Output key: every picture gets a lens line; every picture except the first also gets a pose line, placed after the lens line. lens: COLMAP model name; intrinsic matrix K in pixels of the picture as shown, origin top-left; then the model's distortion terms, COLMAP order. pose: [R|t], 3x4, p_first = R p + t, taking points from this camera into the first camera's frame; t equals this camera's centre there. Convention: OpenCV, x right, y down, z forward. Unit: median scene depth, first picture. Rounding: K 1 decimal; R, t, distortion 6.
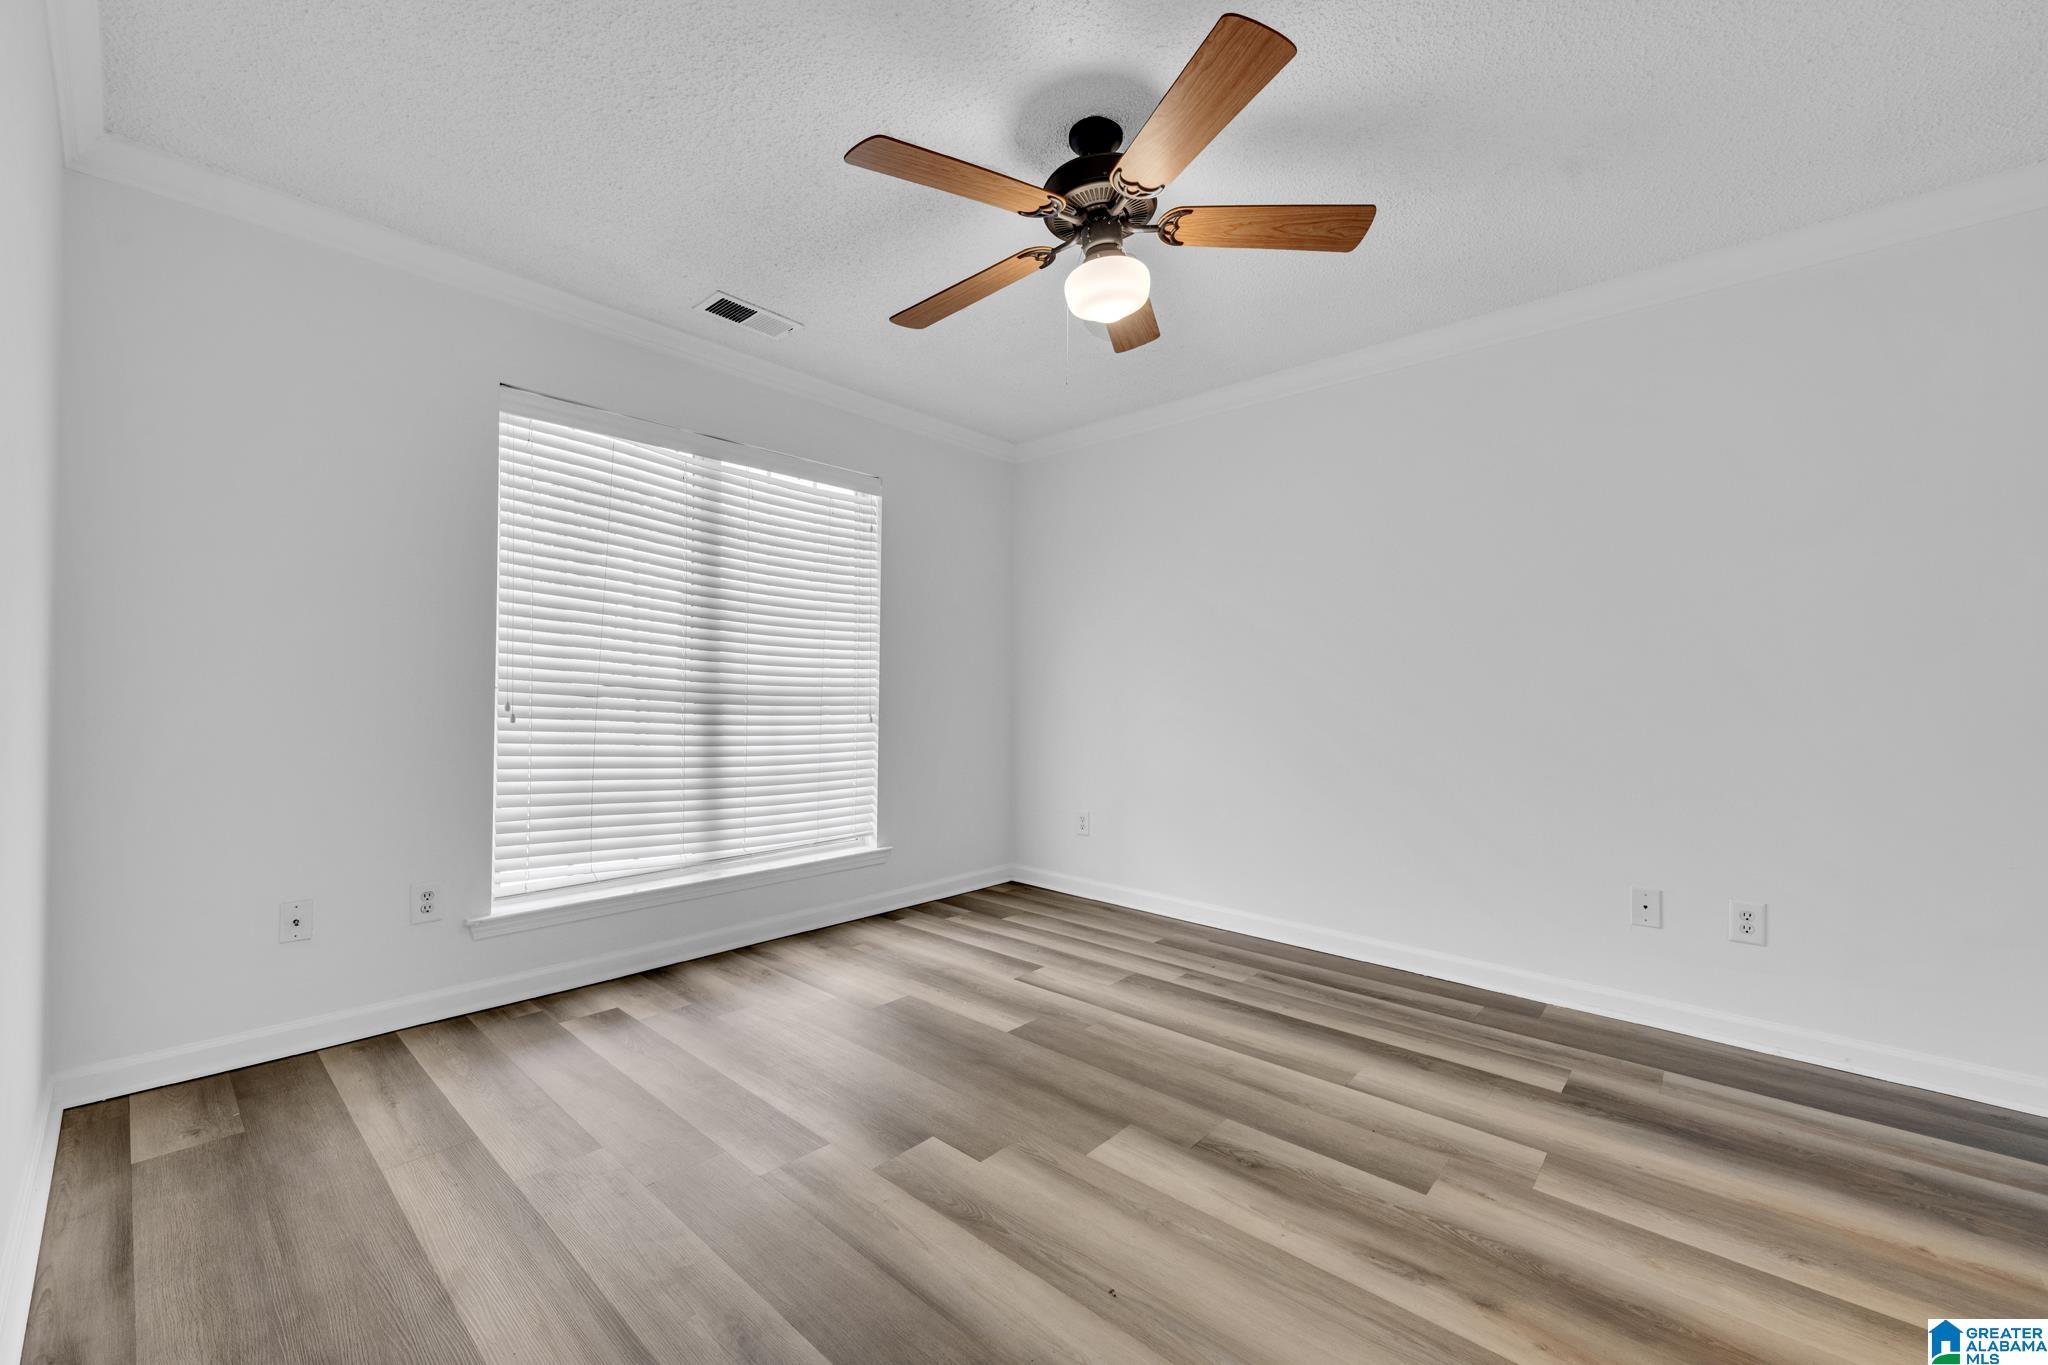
lens RADIAL K [[805.1, 0, 1033.1], [0, 805.1, 701.2], [0, 0, 1]] dist [0.002909, 0.000265]
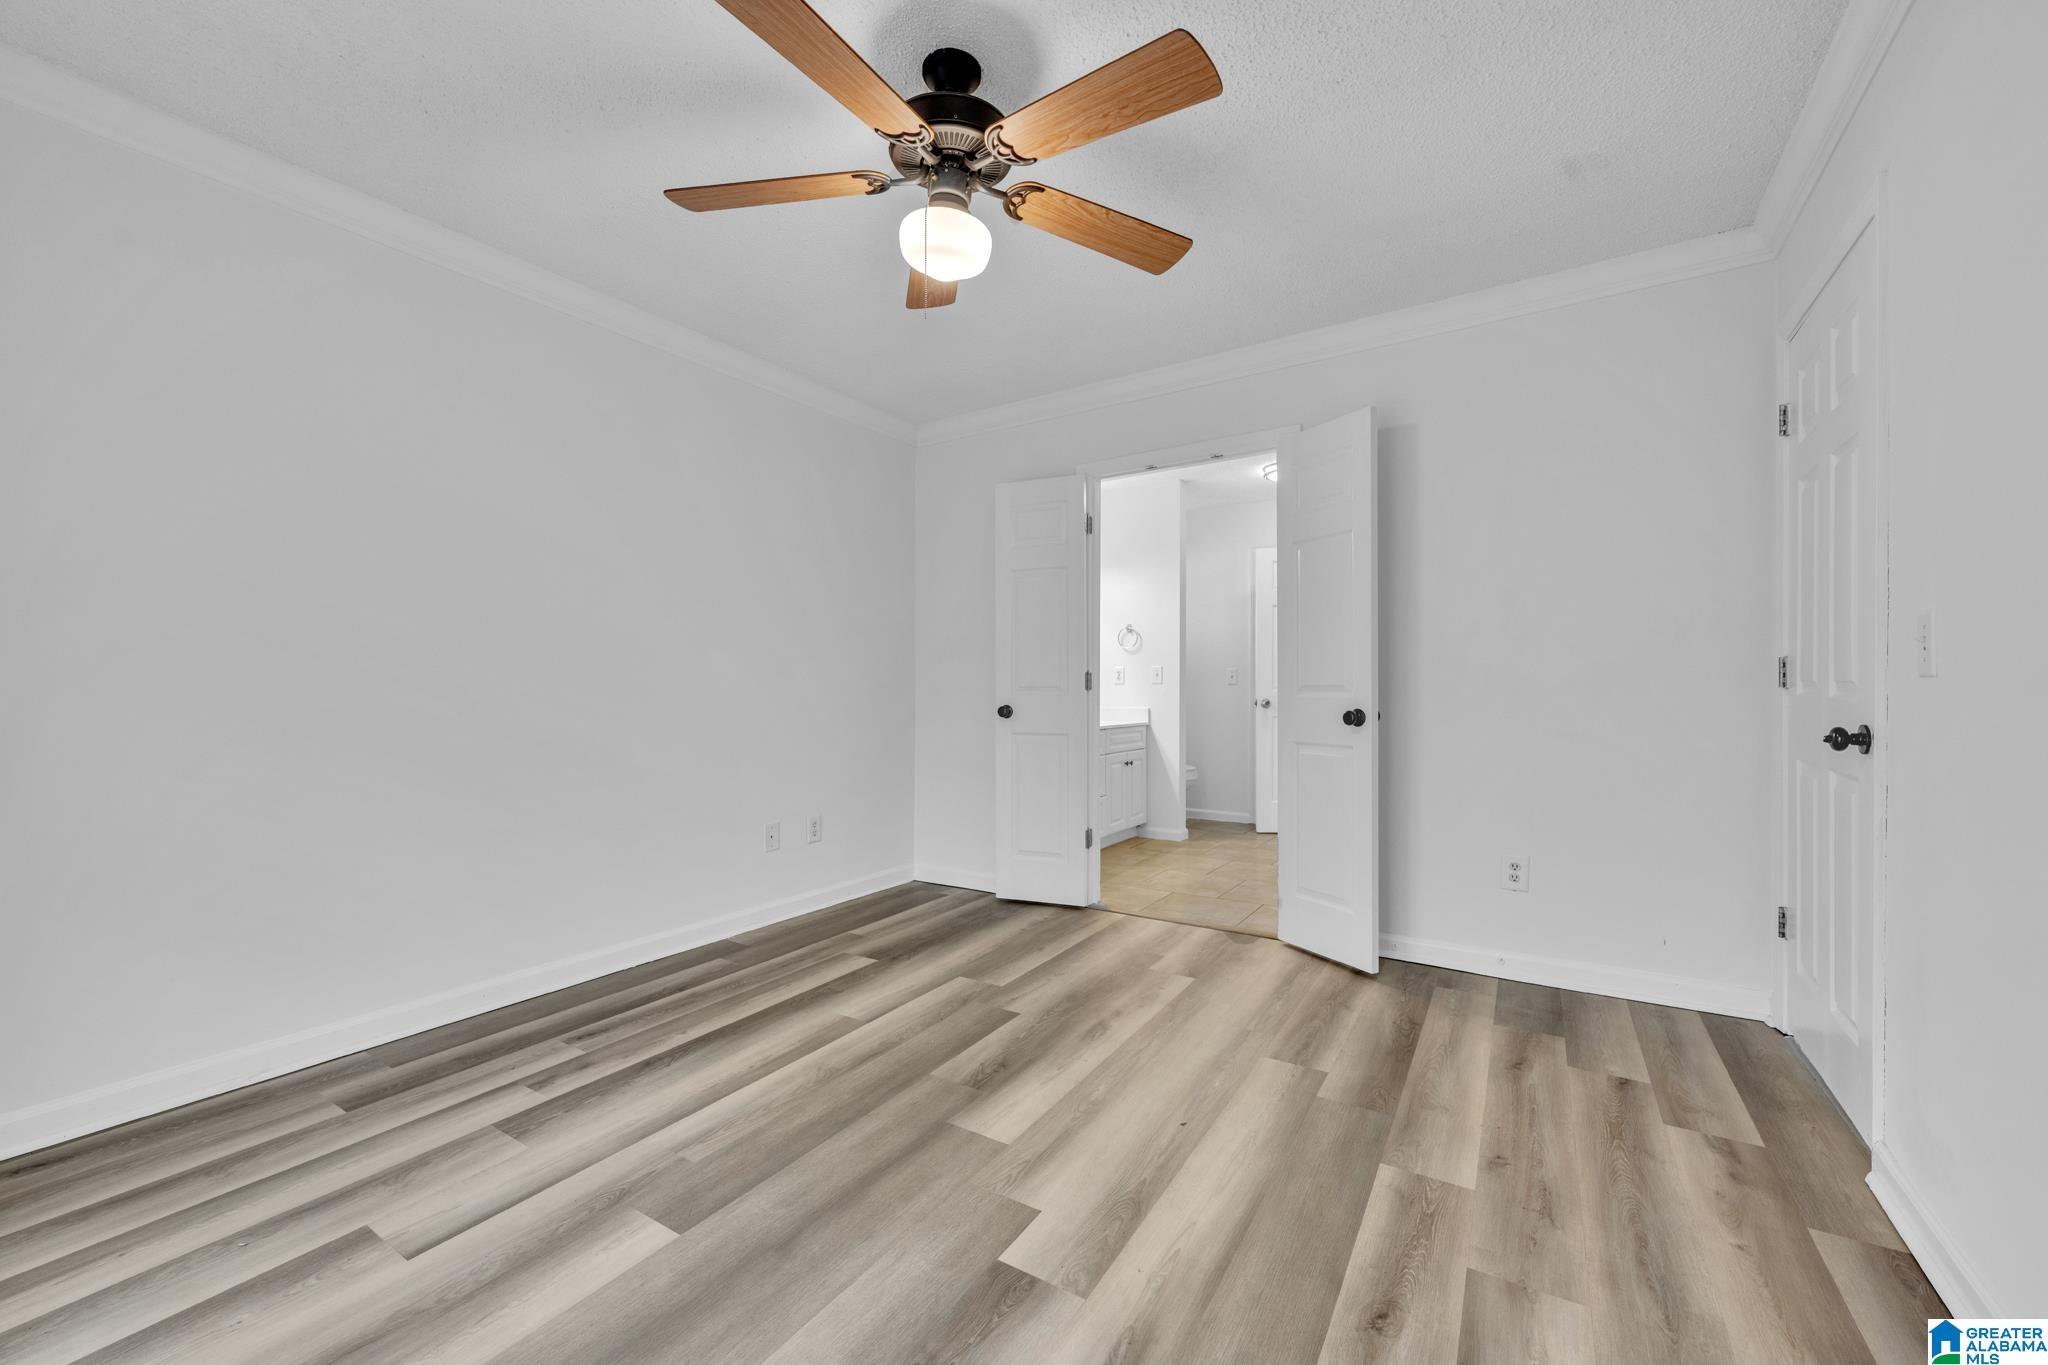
lens RADIAL K [[805.1, 0, 1034.7], [0, 805.1, 685.6], [0, 0, 1]] dist [0.002909, 0.000265]
pose [[-0.167711, -0.008087, 0.985803, -0.688613], [0.007349, 0.999928, 0.009454, -0.004887], [-0.985809, 0.008830, -0.167640, 0.858005]]
